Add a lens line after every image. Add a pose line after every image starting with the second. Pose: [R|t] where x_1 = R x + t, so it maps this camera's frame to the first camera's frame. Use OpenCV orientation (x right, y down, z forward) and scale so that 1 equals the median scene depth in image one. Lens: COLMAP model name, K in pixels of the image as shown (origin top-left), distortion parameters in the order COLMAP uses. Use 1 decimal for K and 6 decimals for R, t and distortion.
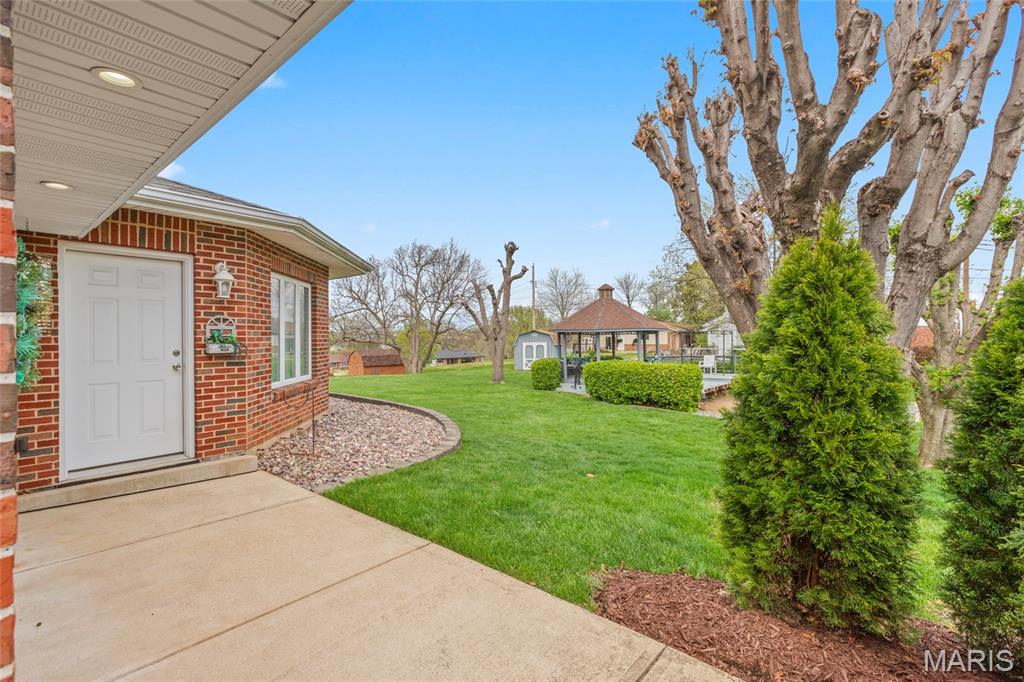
lens RADIAL K [[444.6, 0, 512.0], [0, 444.6, 341.0], [0, 0, 1]] dist [-0.008068, 0.000135]
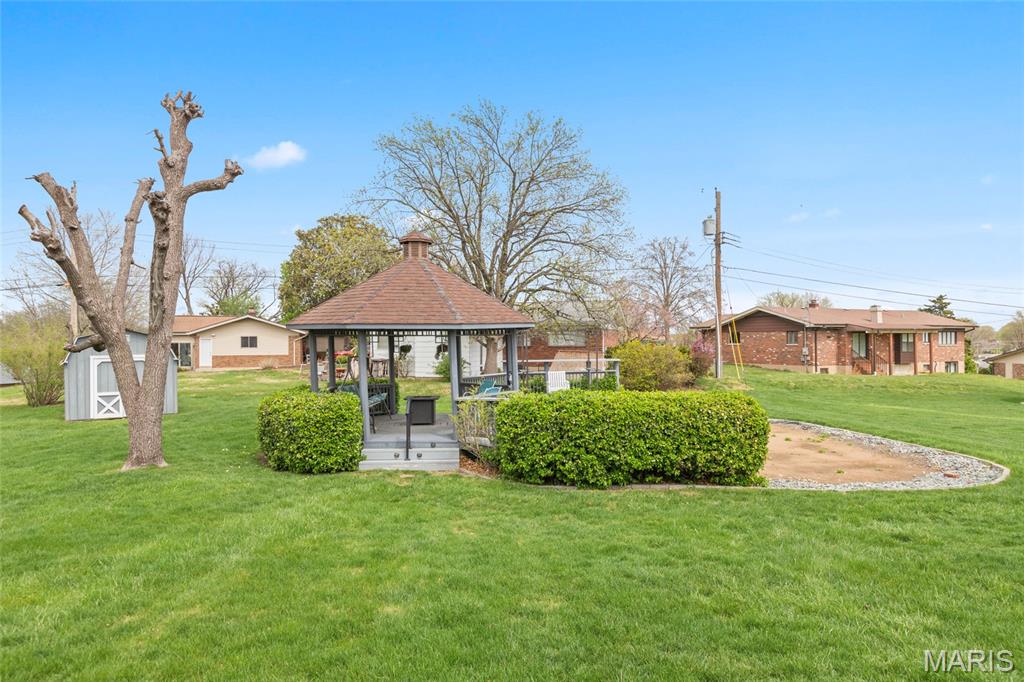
lens RADIAL K [[669.8, 0, 512.0], [0, 669.8, 341.0], [0, 0, 1]] dist [0.000249, 0.000055]
pose [[0.699427, -0.006499, 0.714674, -0.242410], [0.010632, 0.999943, -0.001312, -0.006515], [-0.714625, 0.008516, 0.699456, 0.442924]]
